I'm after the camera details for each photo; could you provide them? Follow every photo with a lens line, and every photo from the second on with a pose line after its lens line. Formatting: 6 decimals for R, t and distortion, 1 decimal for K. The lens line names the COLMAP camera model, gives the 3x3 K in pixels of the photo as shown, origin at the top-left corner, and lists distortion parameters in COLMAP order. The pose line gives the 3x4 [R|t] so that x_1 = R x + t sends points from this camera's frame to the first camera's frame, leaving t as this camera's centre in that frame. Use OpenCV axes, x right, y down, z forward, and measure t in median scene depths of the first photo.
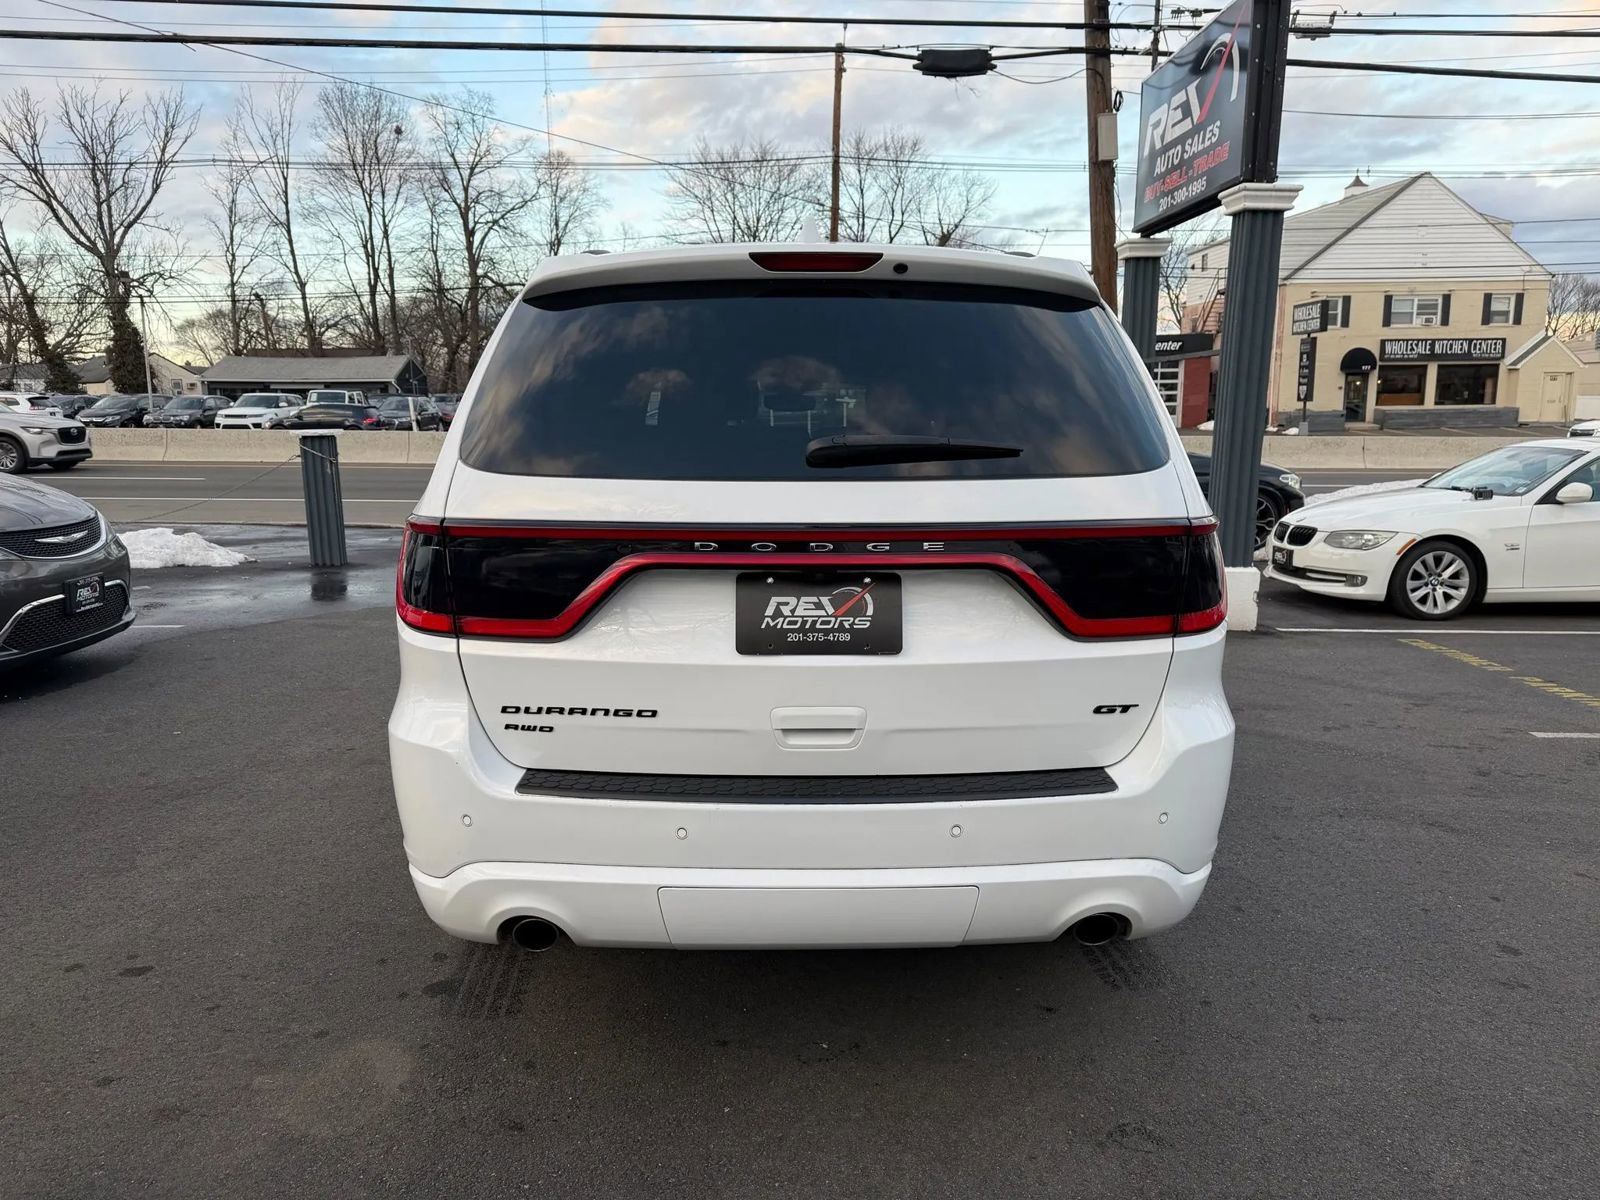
lens RADIAL K [[1127.9, 0, 797.0], [0, 1127.9, 607.6], [0, 0, 1]] dist [0.025283, -0.025748]
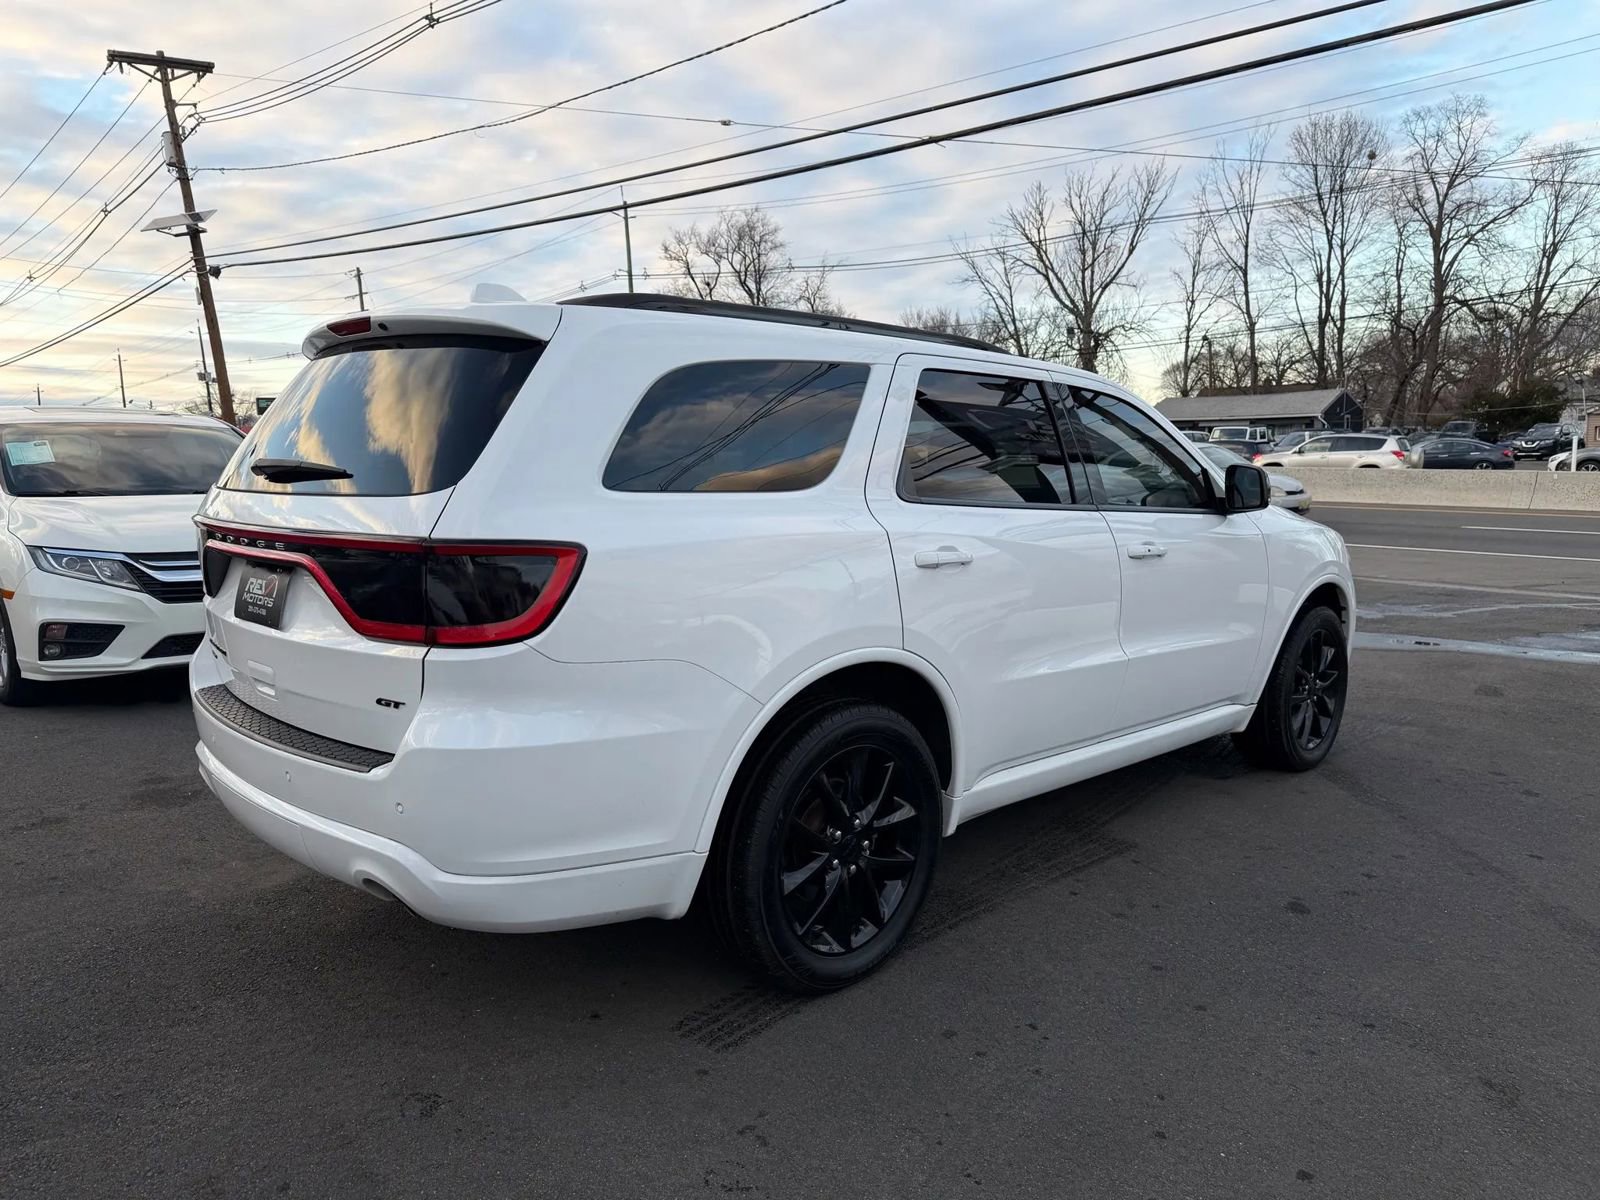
lens RADIAL K [[1127.9, 0, 801.5], [0, 1127.9, 613.3], [0, 0, 1]] dist [0.025283, -0.025748]
pose [[0.688106, 0.099464, -0.718761, 0.060066], [-0.118460, 0.992670, 0.023960, -0.003312], [0.715875, 0.068657, 0.694845, 0.021985]]
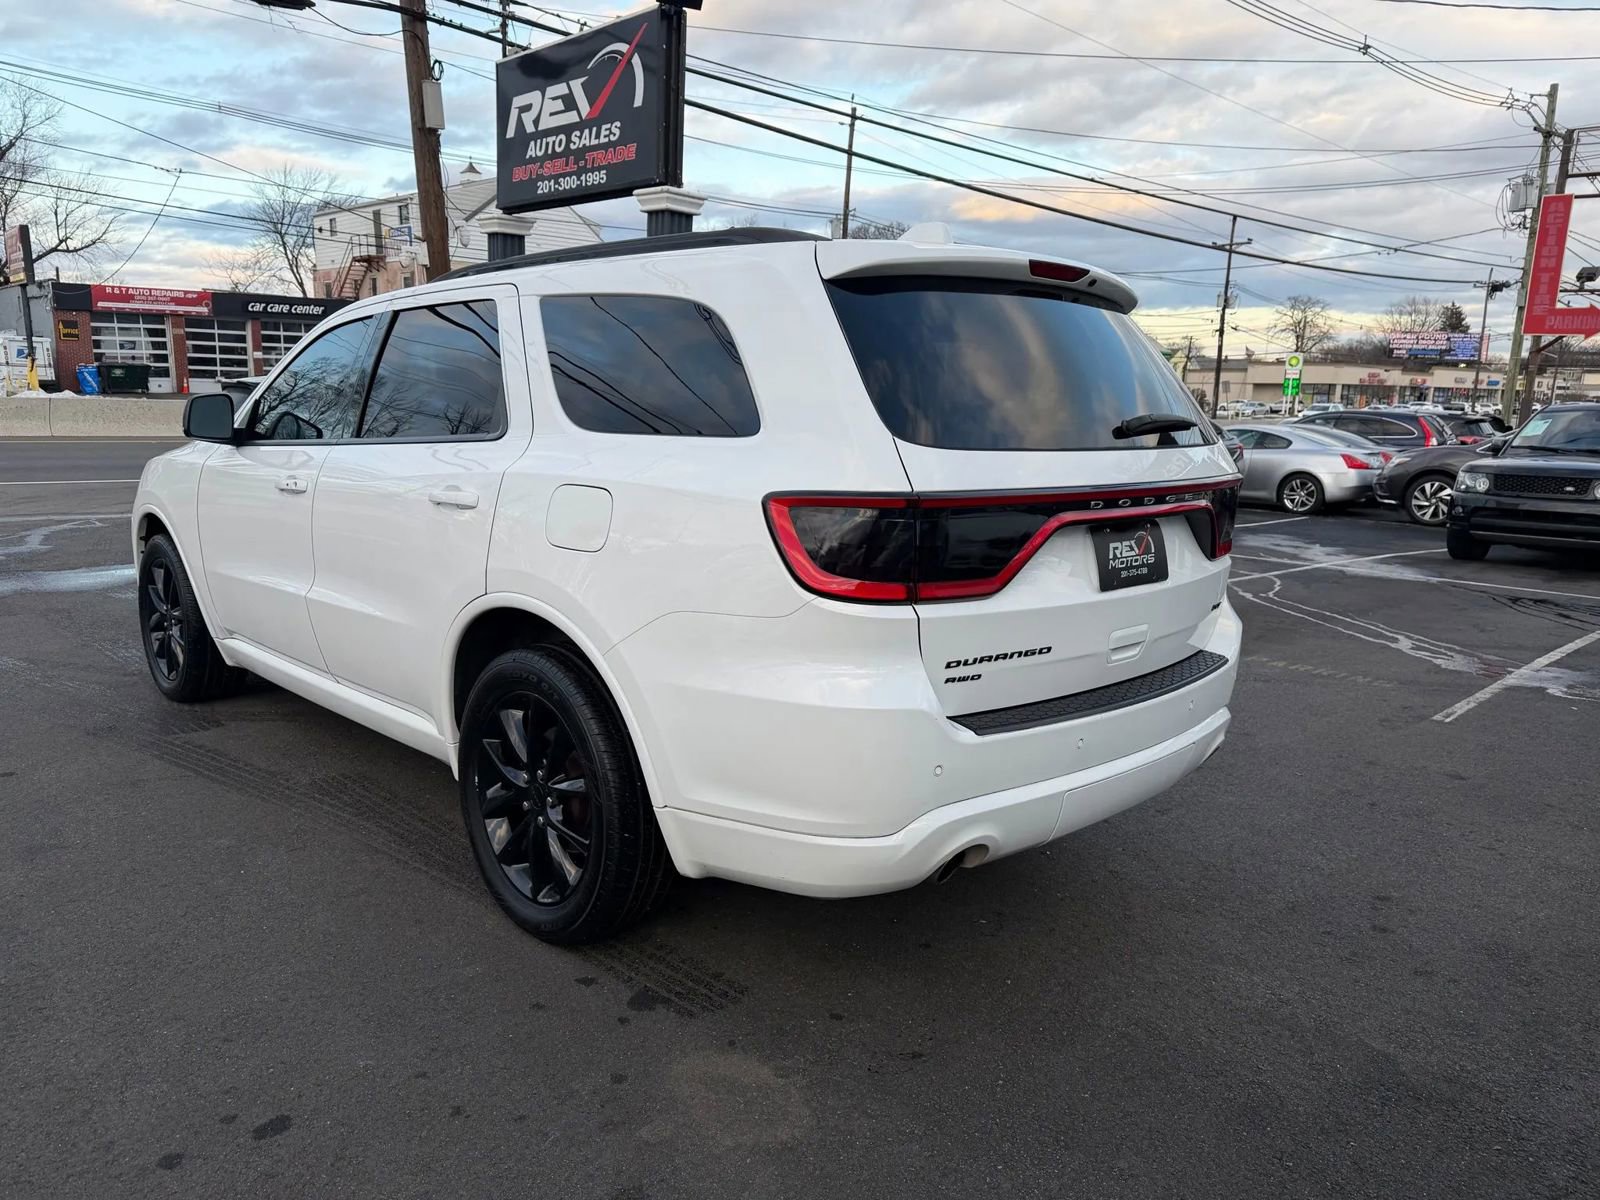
lens RADIAL K [[1127.9, 0, 791.9], [0, 1127.9, 601.4], [0, 0, 1]] dist [0.025283, -0.025748]
pose [[0.734277, -0.102020, 0.671140, -0.047437], [0.087167, 0.994628, 0.055826, -0.001942], [-0.673230, 0.017510, 0.739225, 0.012993]]
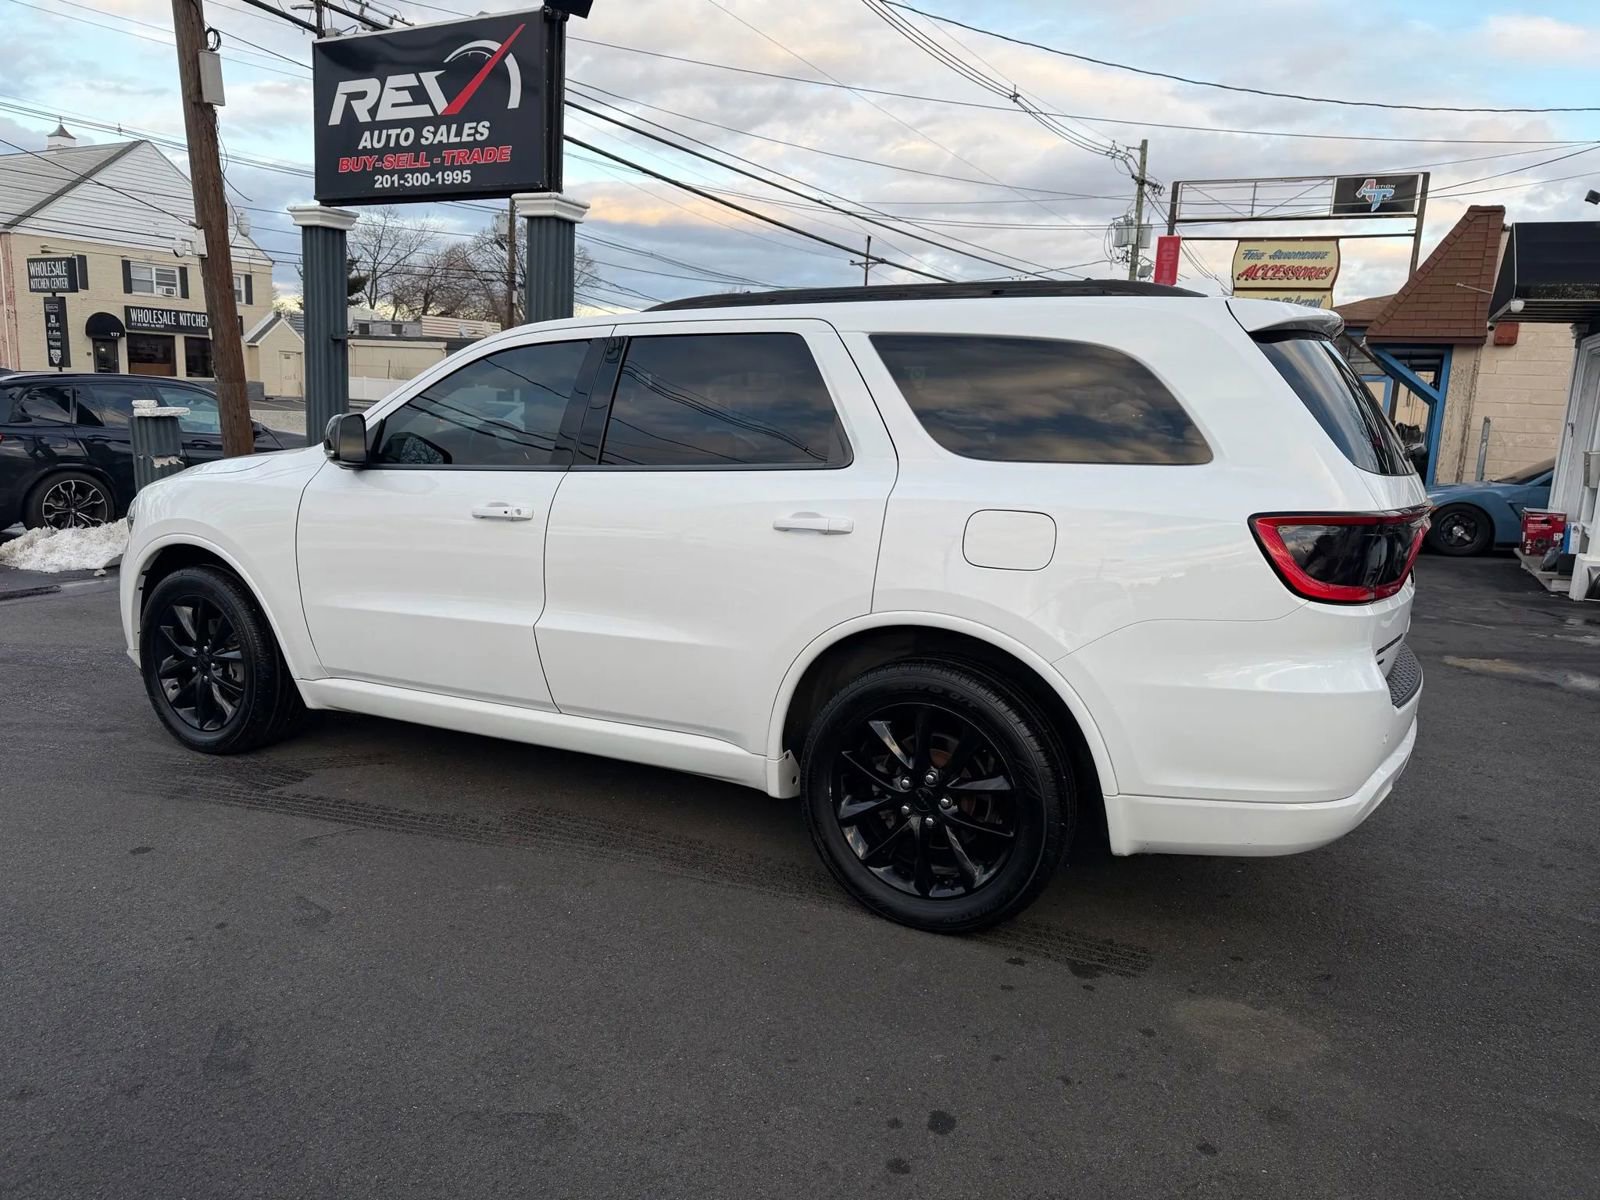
lens RADIAL K [[1127.9, 0, 797.5], [0, 1127.9, 597.2], [0, 0, 1]] dist [0.025283, -0.025748]
pose [[0.484022, -0.127295, 0.865748, -0.075550], [0.111907, 0.990243, 0.083036, -0.007019], [-0.867871, 0.056692, 0.493544, 0.040339]]
